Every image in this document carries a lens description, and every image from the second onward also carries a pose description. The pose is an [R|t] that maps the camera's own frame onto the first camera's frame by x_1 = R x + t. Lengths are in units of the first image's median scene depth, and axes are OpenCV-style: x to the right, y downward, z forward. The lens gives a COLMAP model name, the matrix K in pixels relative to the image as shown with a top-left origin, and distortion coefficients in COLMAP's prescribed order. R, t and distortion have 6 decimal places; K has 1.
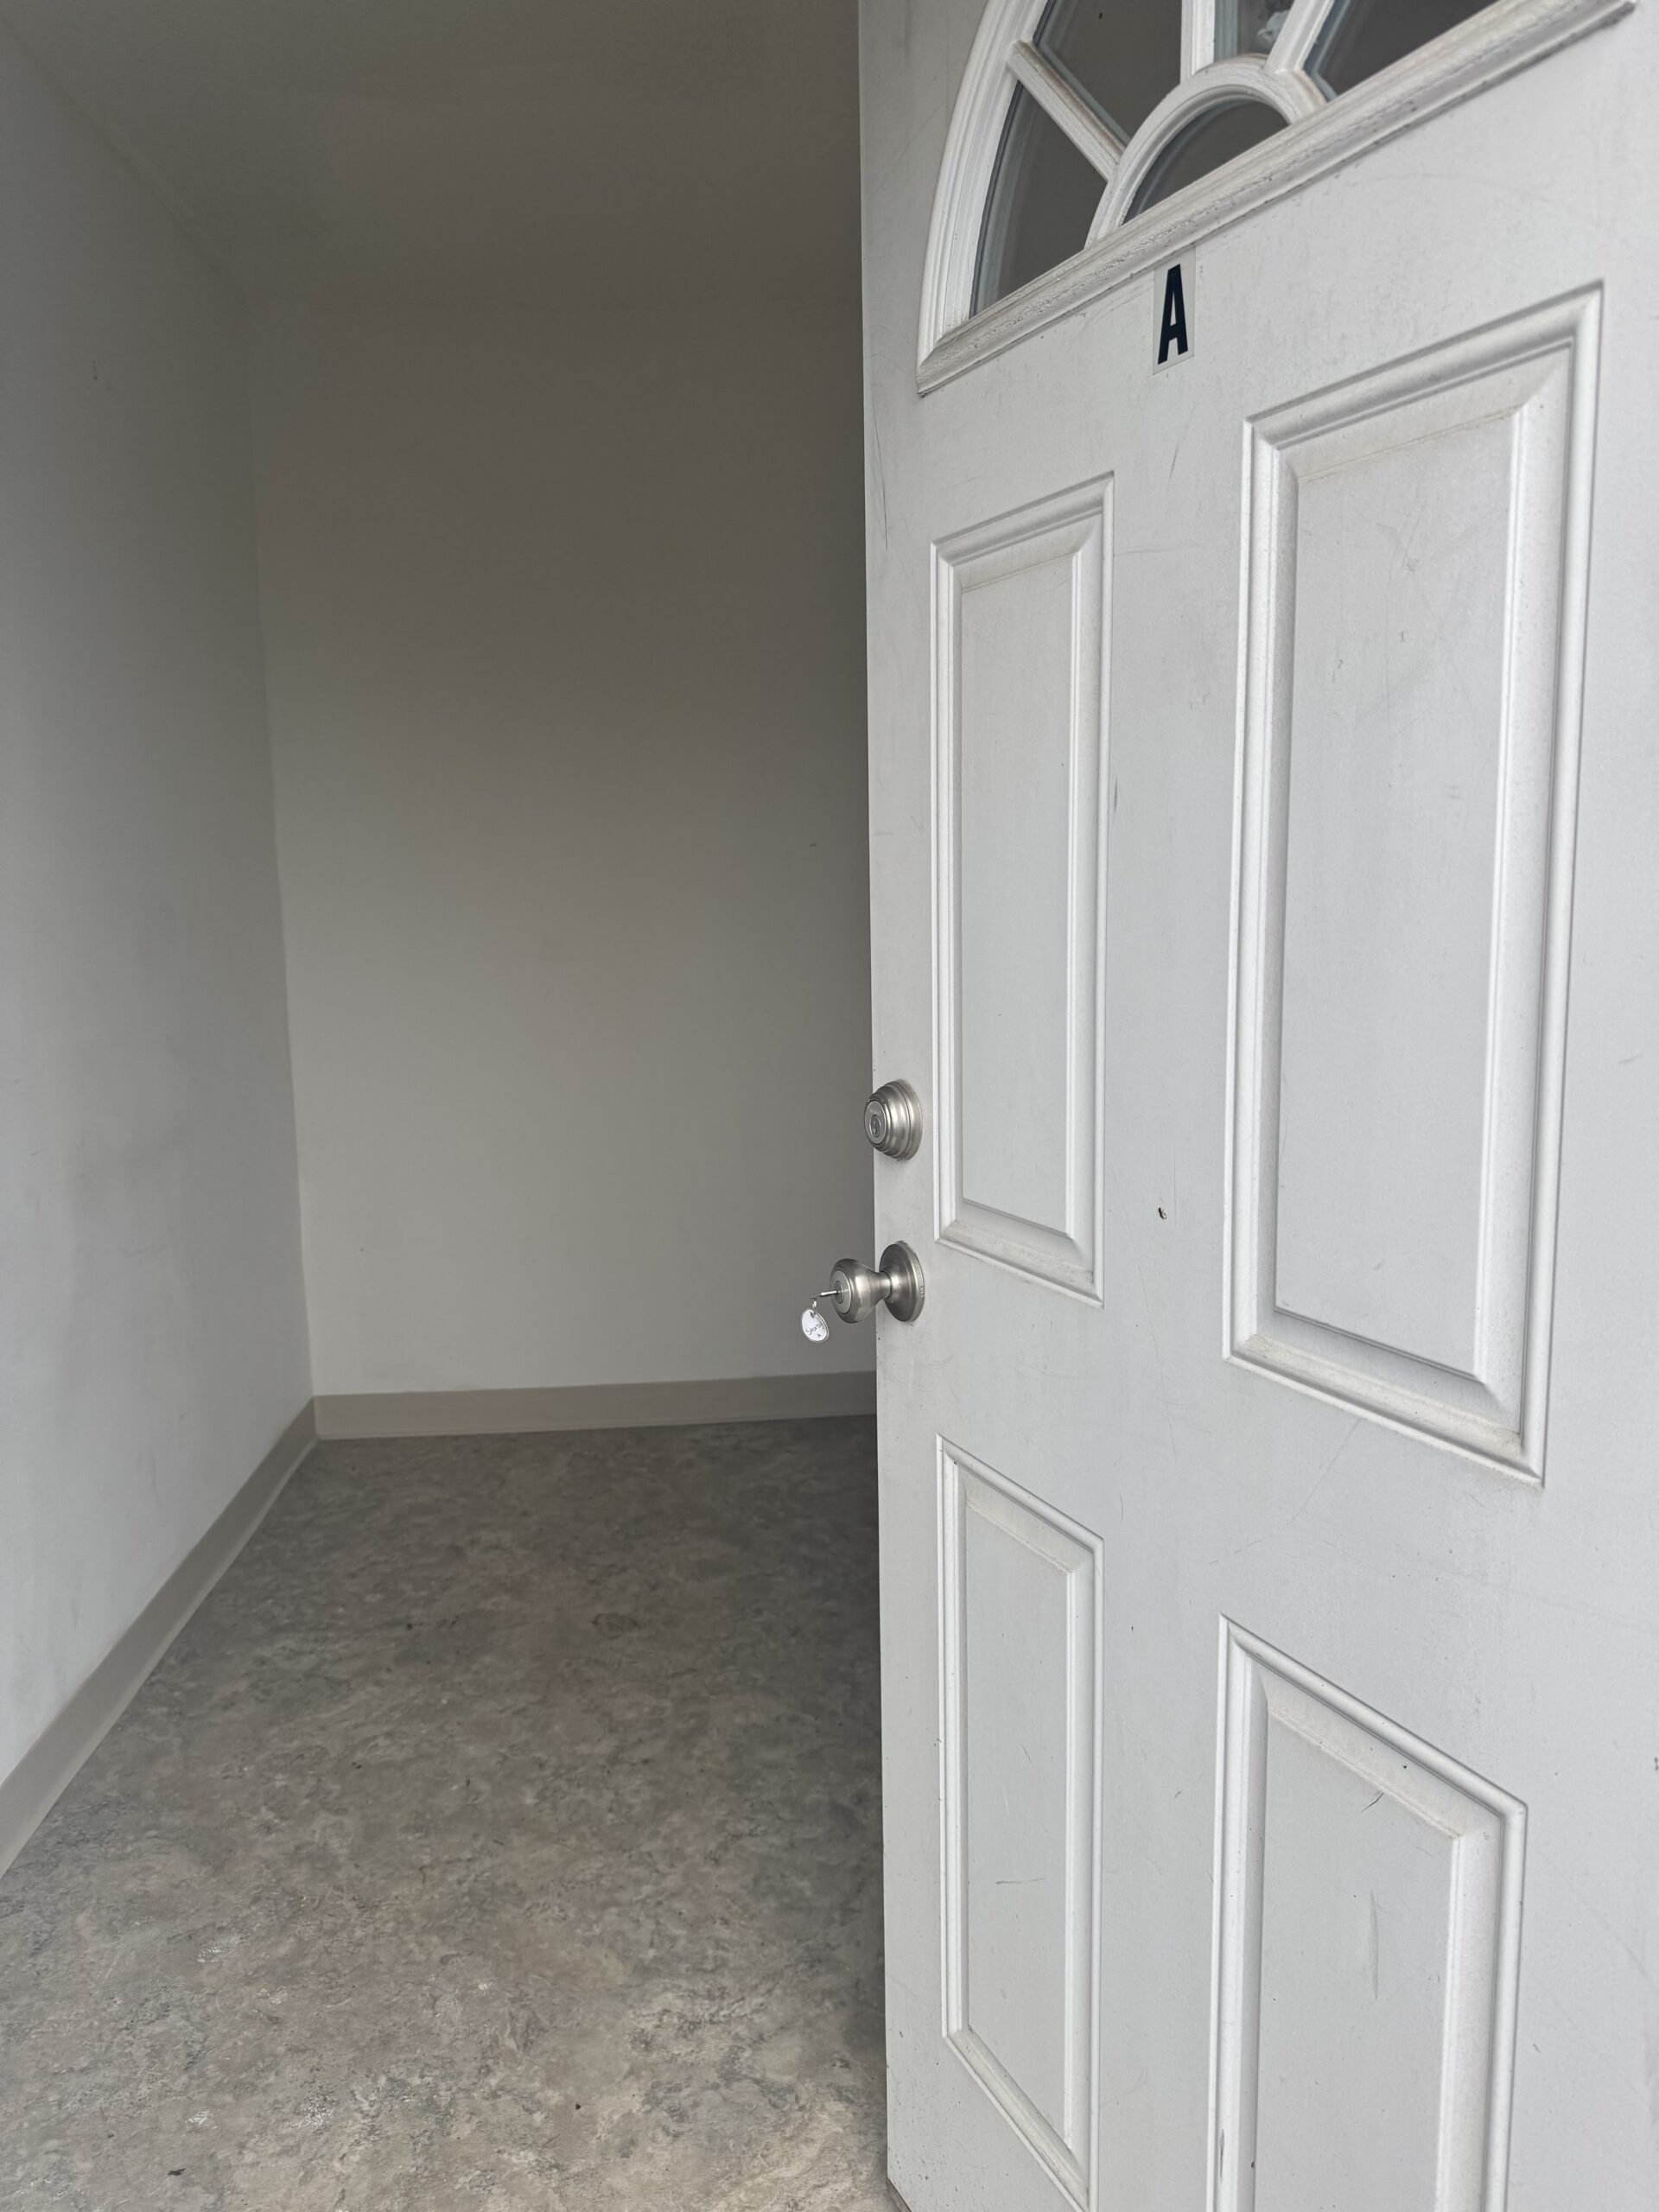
lens RADIAL K [[1583.4, 0, 827.1], [0, 1583.4, 1096.2], [0, 0, 1]] dist [0.033239, -0.011120]
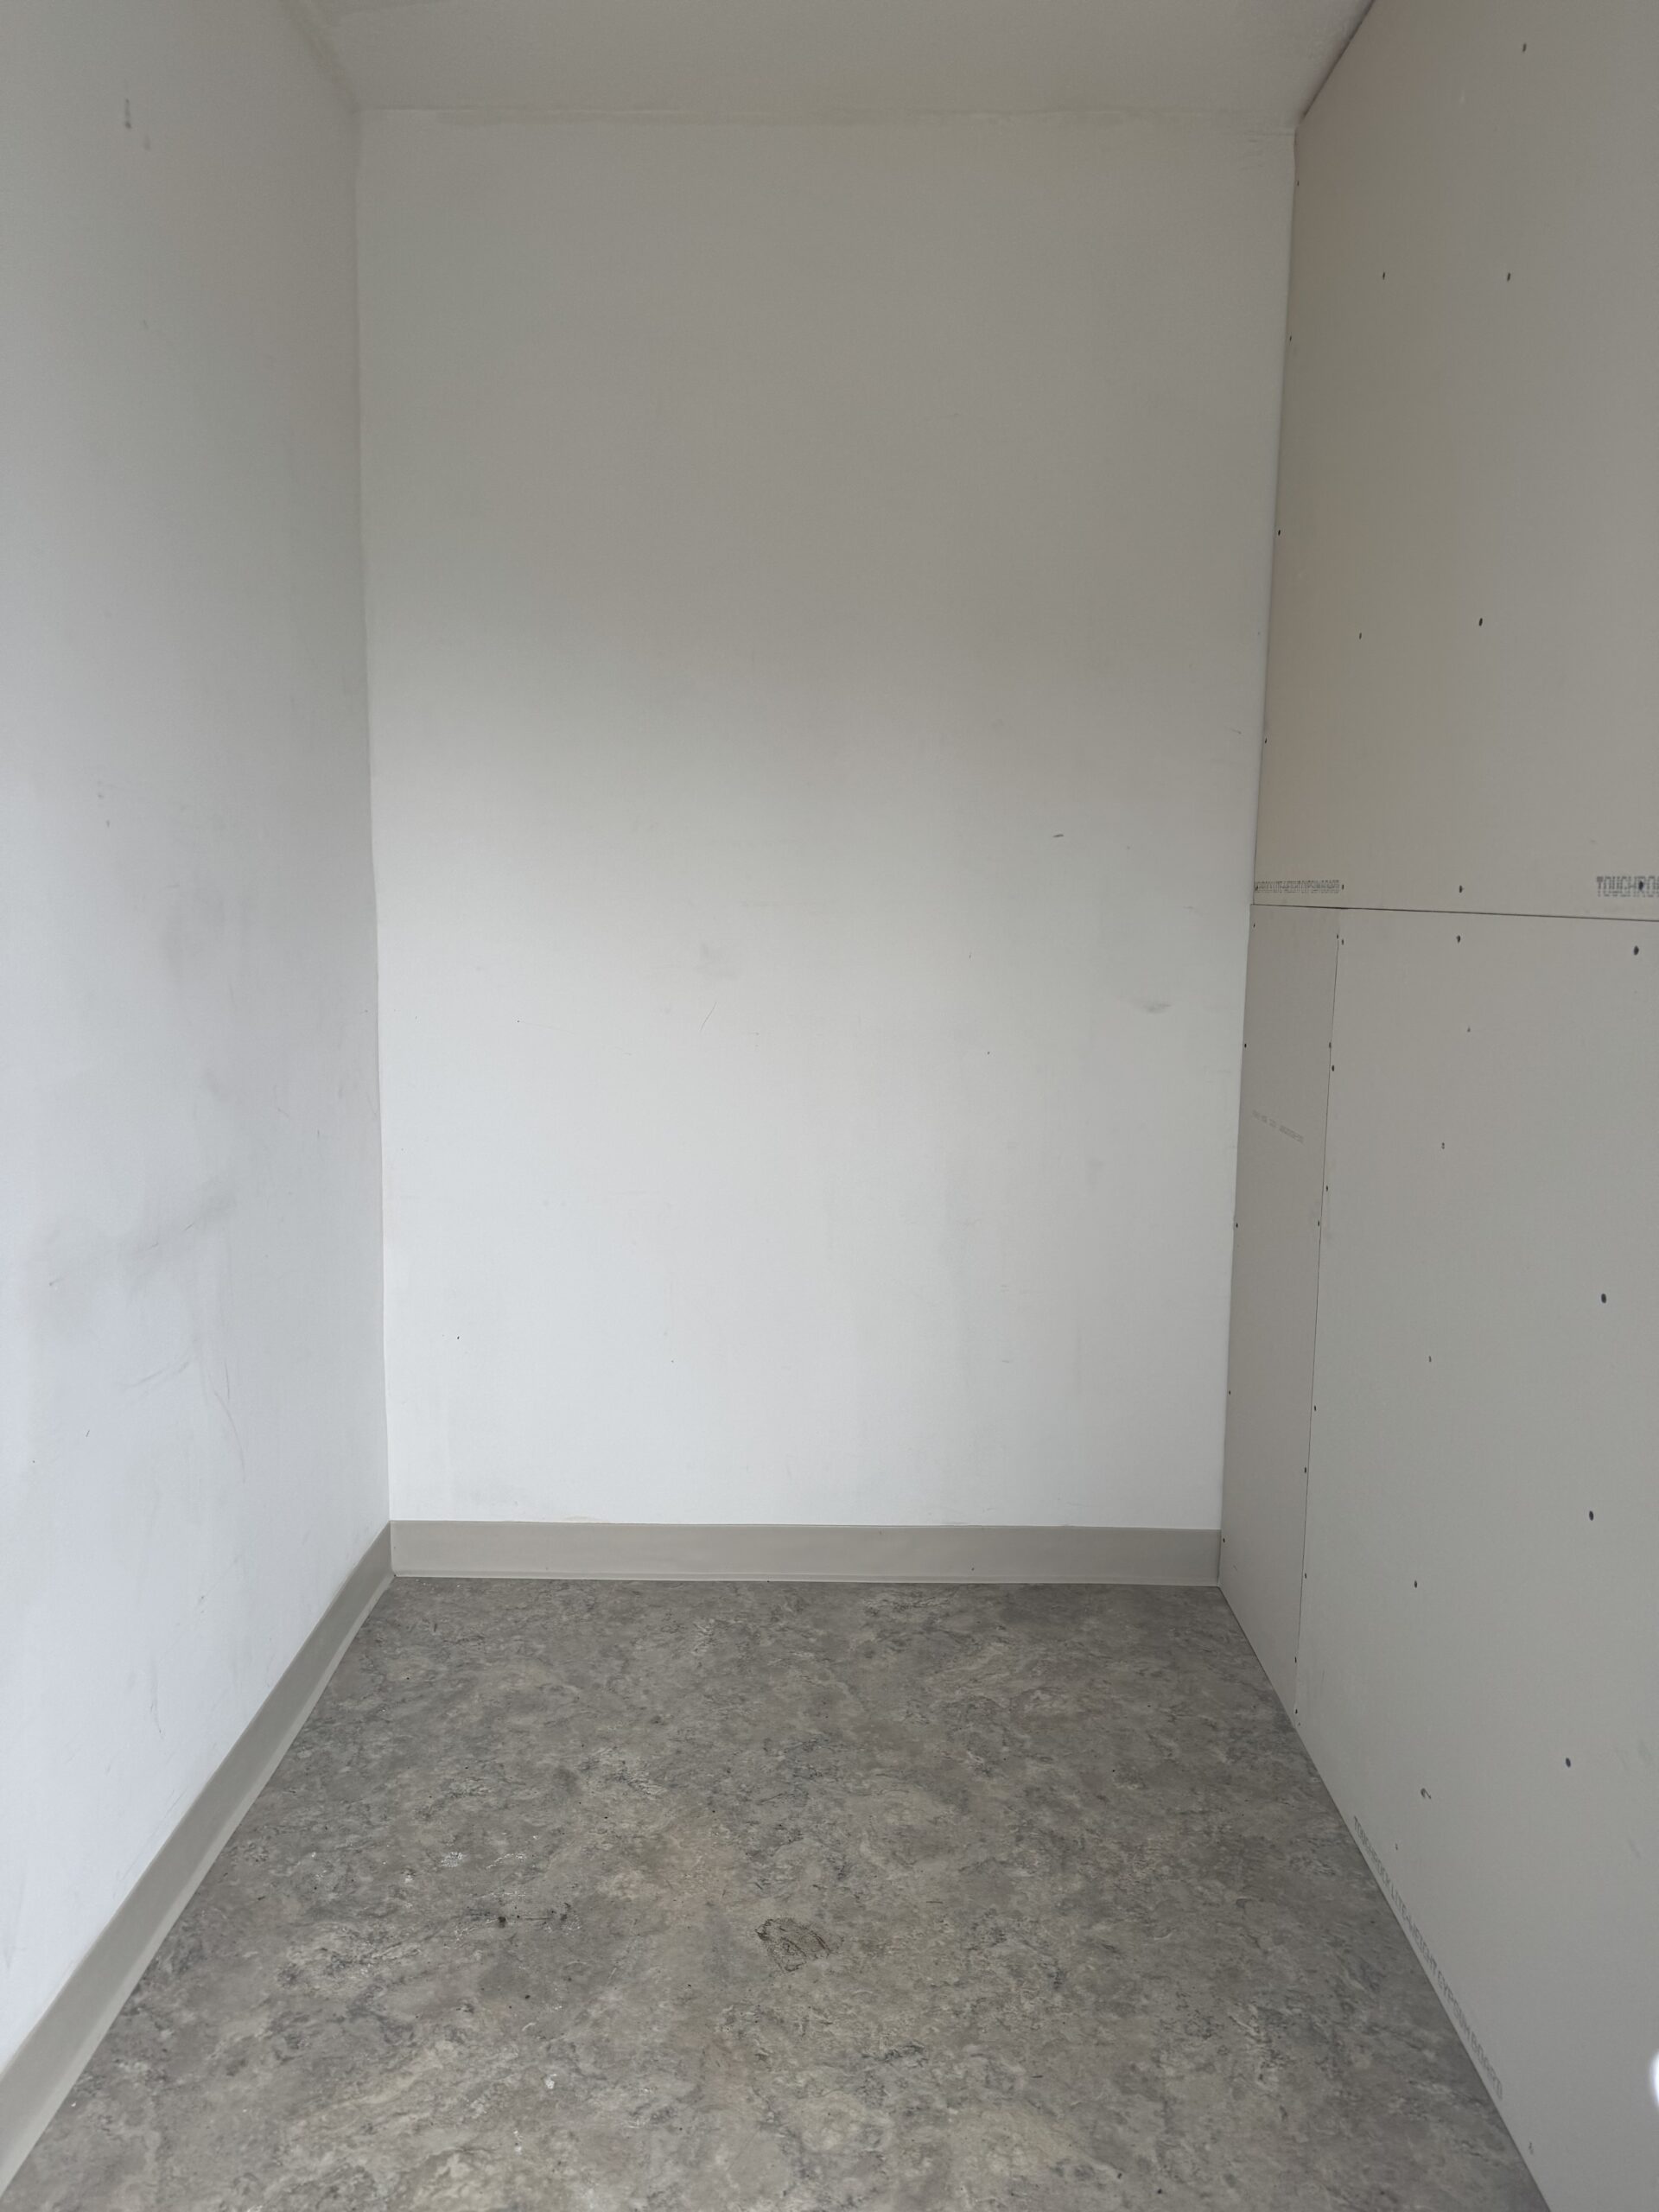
lens RADIAL K [[1583.4, 0, 832.6], [0, 1583.4, 1123.6], [0, 0, 1]] dist [0.033239, -0.011120]
pose [[0.997630, 0.038931, -0.056729, -0.085986], [-0.038890, 0.999242, 0.001823, -0.025996], [0.056757, 0.000387, 0.998388, 0.289650]]
